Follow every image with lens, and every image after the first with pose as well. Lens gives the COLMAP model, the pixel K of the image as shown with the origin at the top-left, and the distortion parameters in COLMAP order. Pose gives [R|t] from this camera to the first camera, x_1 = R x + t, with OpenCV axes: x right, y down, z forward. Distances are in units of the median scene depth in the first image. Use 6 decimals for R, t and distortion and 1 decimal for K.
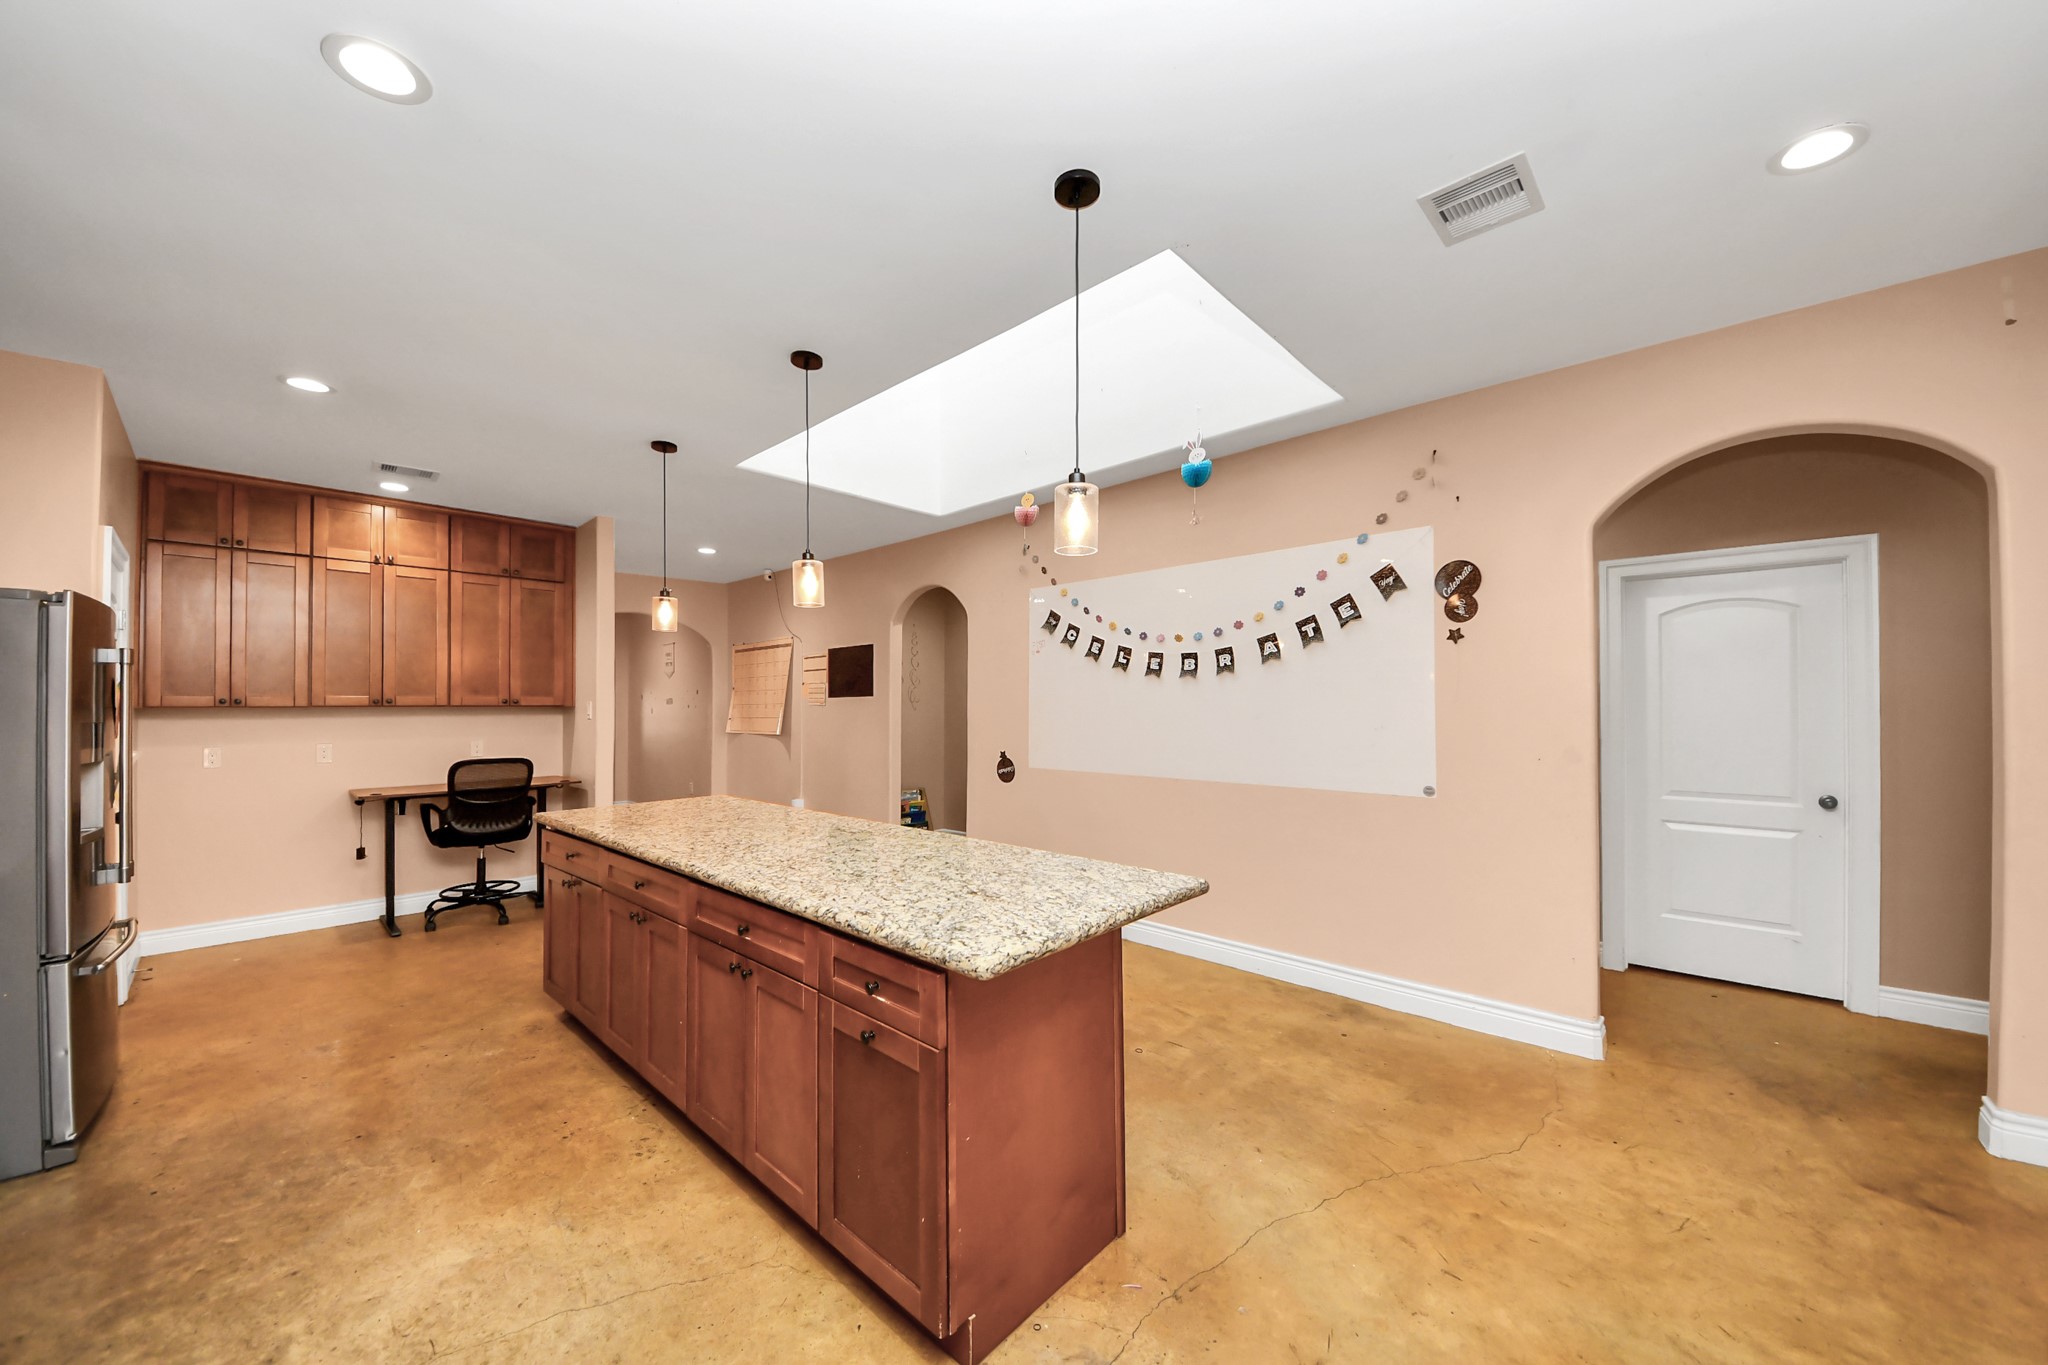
lens RADIAL K [[733.9, 0, 1018.7], [0, 733.9, 701.6], [0, 0, 1]] dist [0.001104, -0.009067]
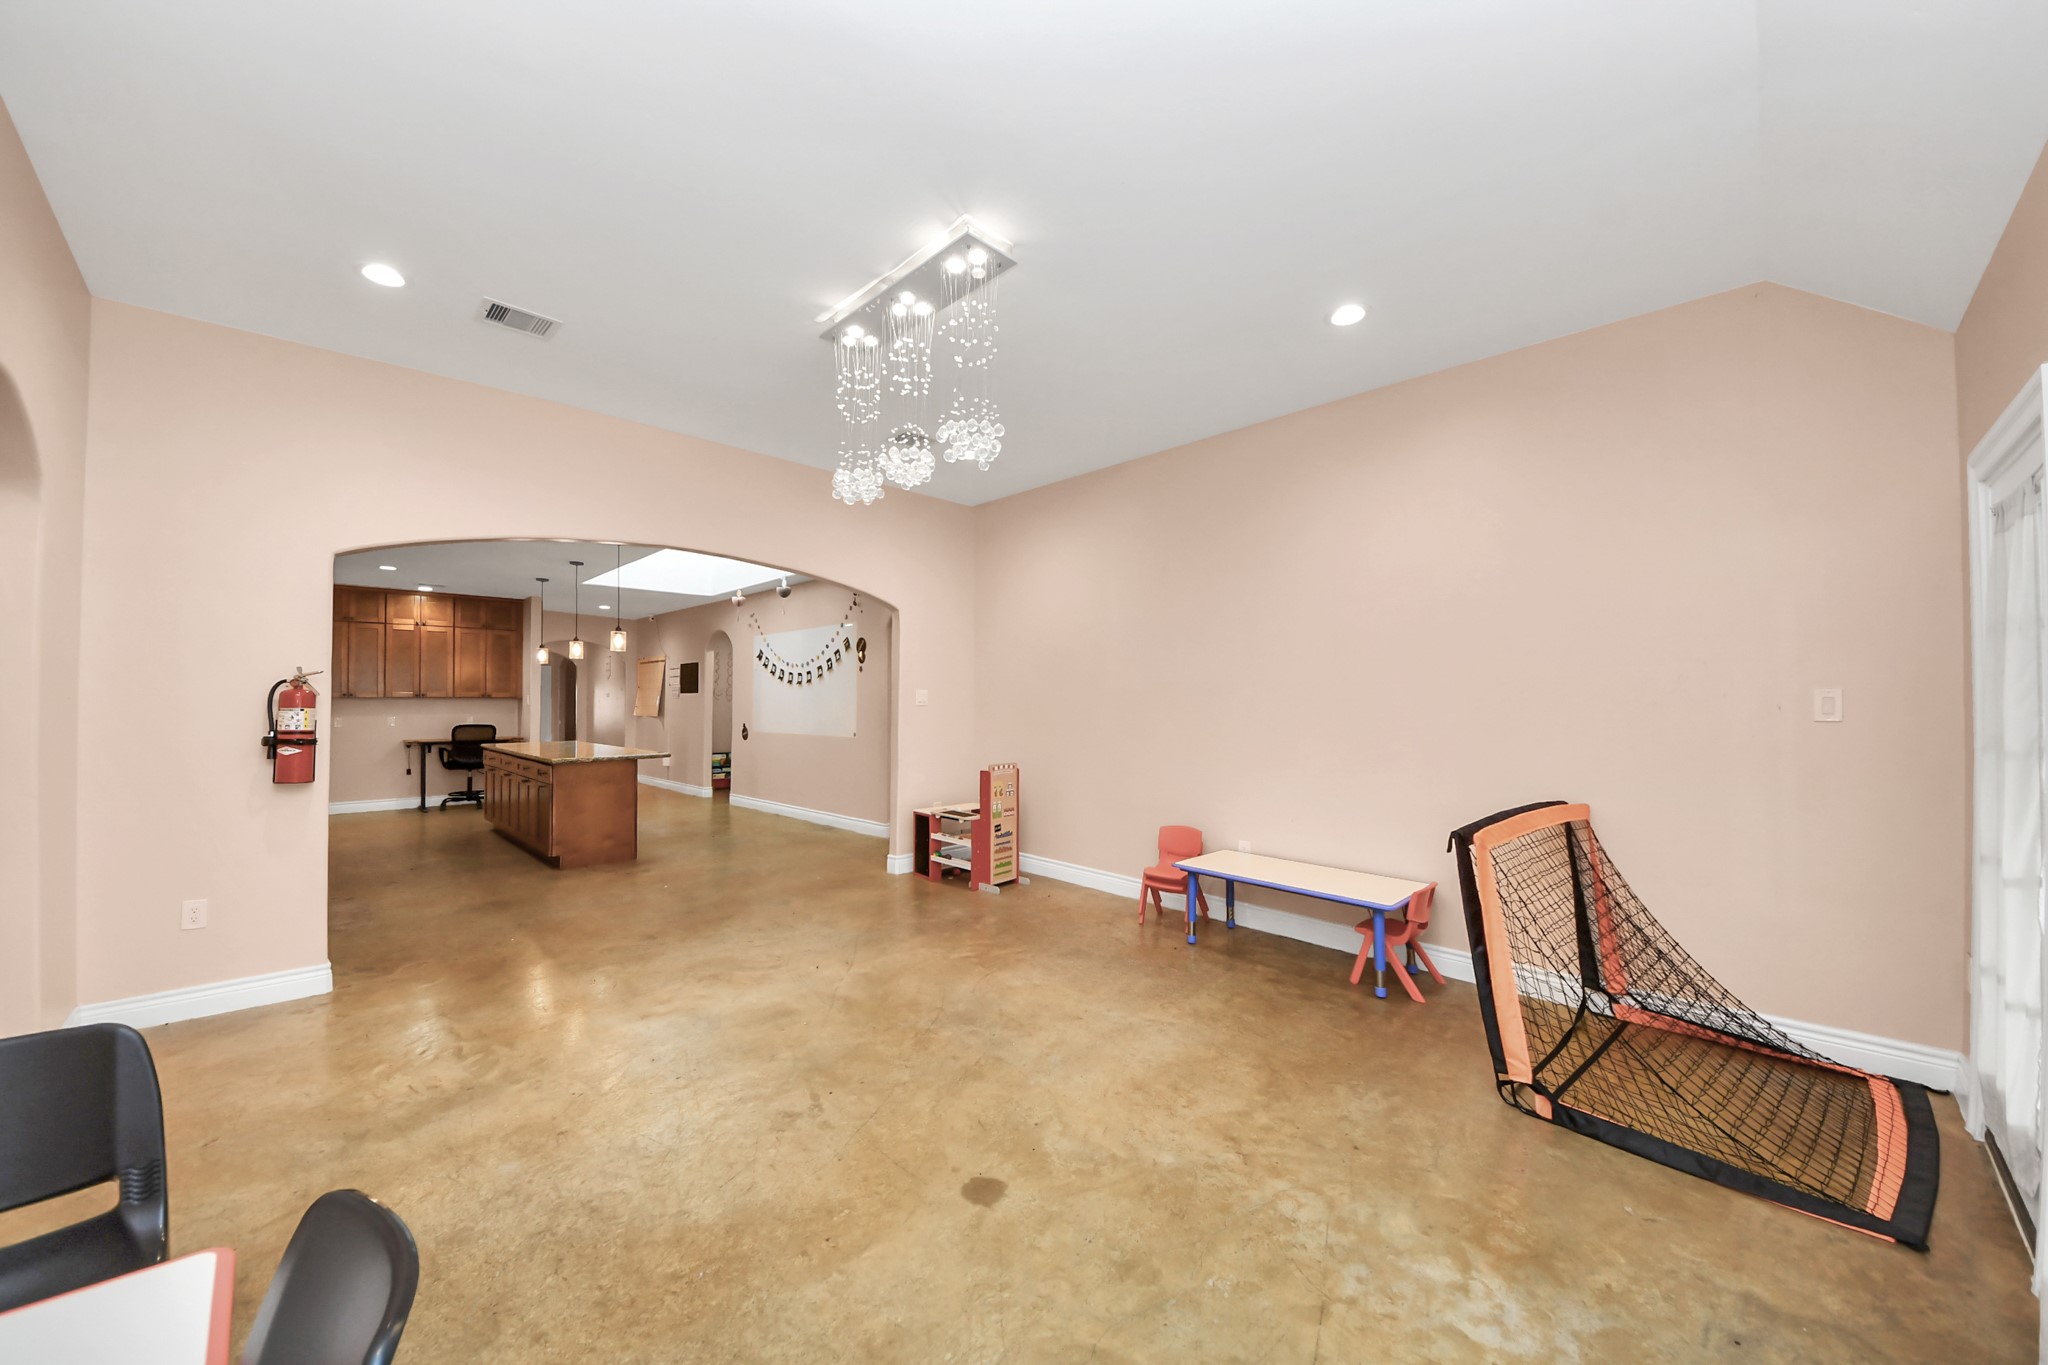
lens RADIAL K [[740.4, 0, 1020.3], [0, 740.4, 688.8], [0, 0, 1]] dist [0.027846, -0.017938]
pose [[0.998905, 0.002152, -0.046734, 0.886593], [-0.002324, 0.999991, -0.003634, -0.013660], [0.046726, 0.003739, 0.998901, -0.991051]]
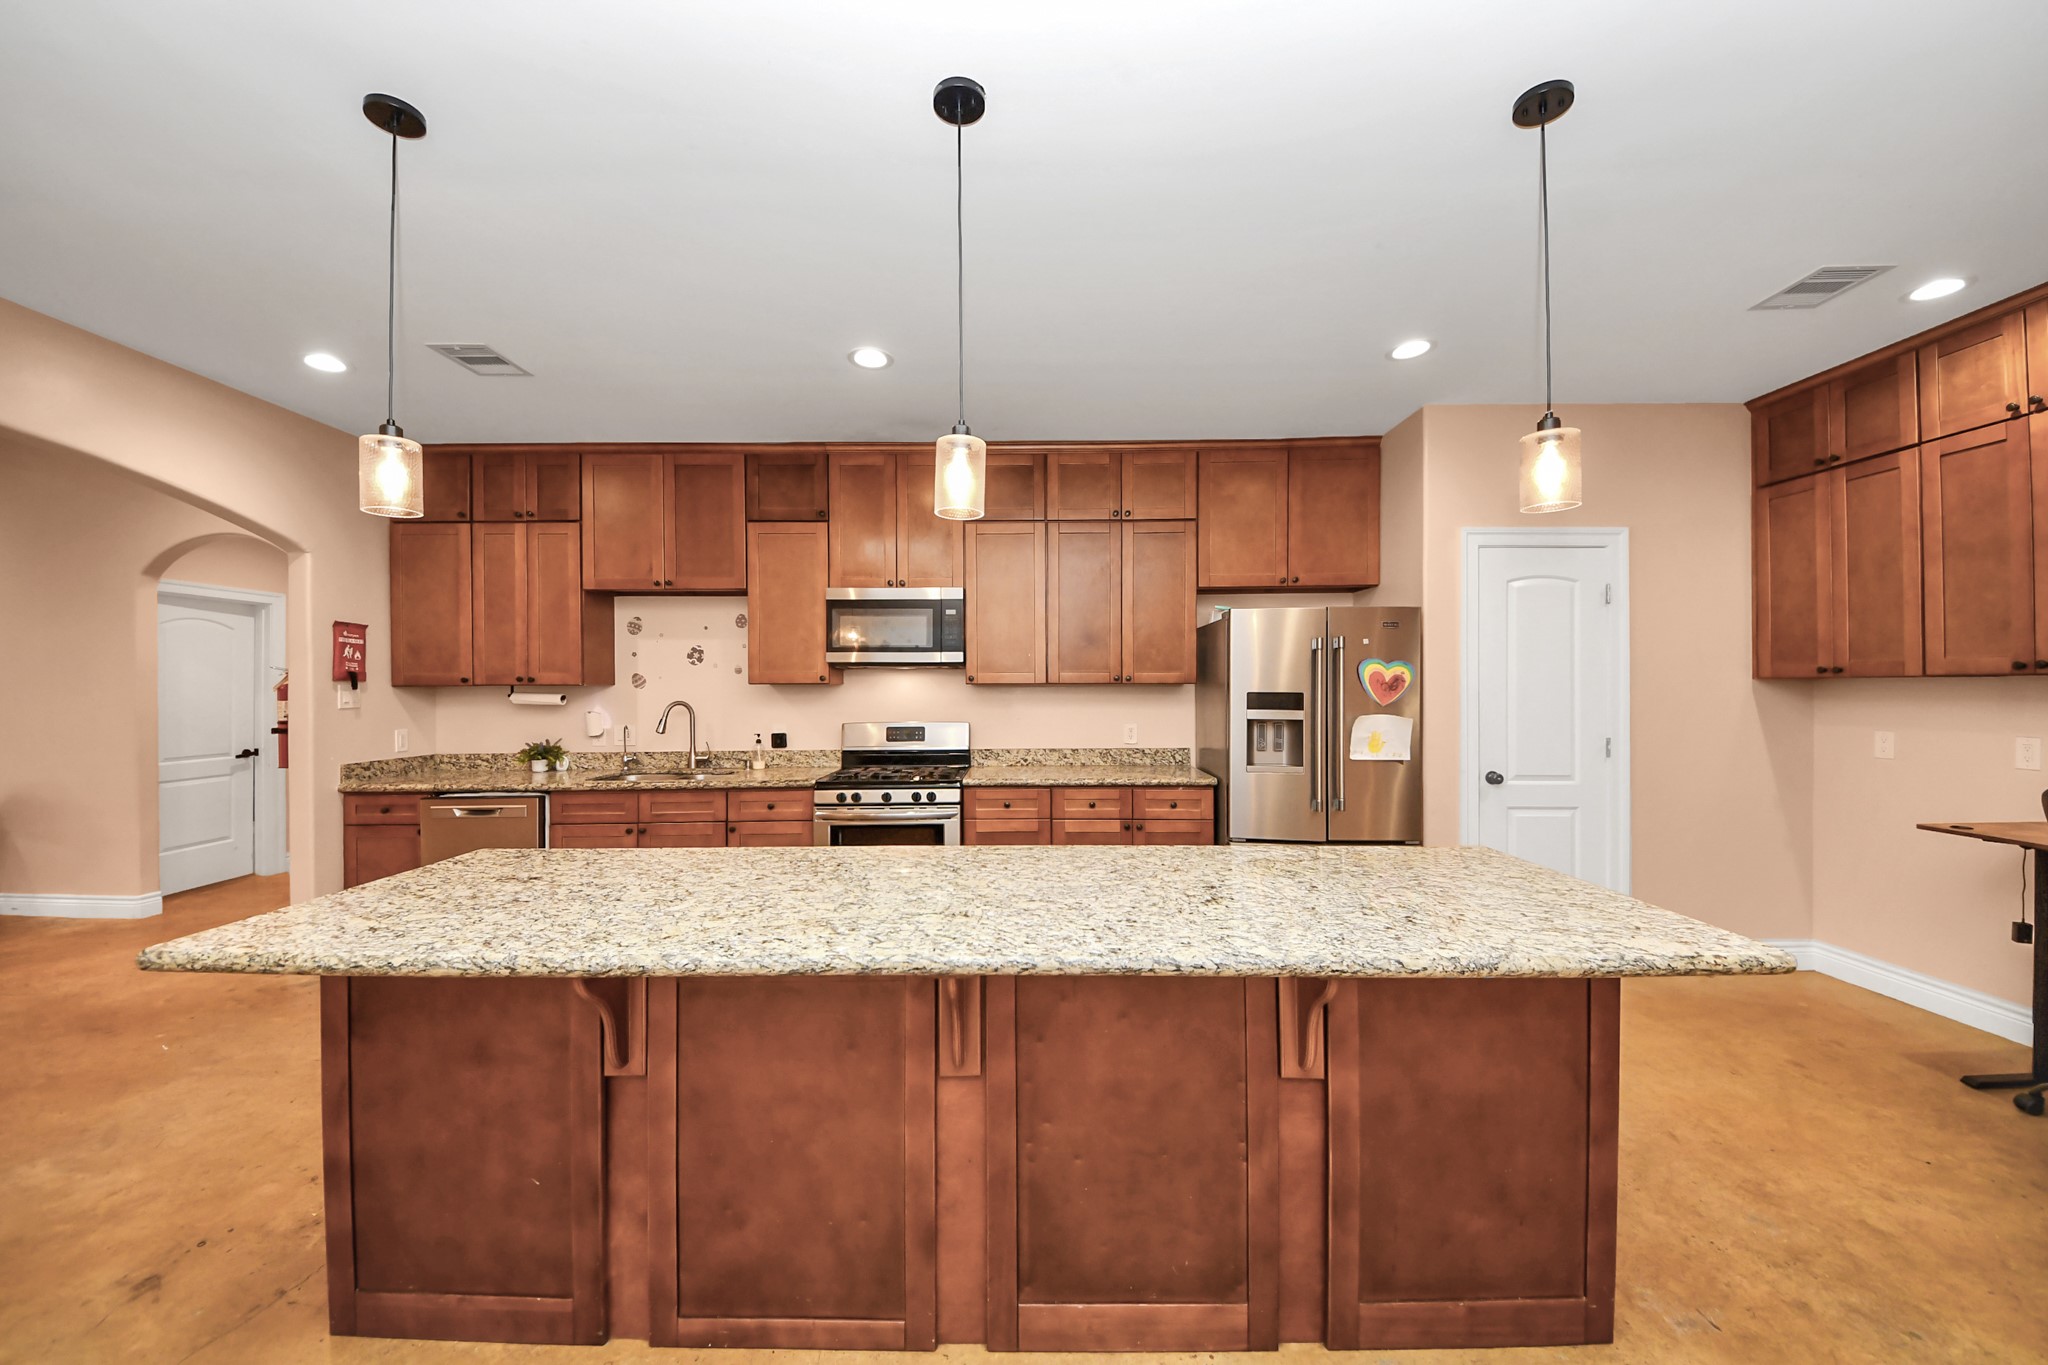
lens RADIAL K [[725.4, 0, 1017.4], [0, 725.4, 687.5], [0, 0, 1]] dist [0.039056, -0.024169]
pose [[-0.743128, 0.008542, -0.669095, 0.048875], [0.014470, 0.999890, -0.003305, 0.007406], [0.668993, -0.012138, -0.743170, 0.935286]]
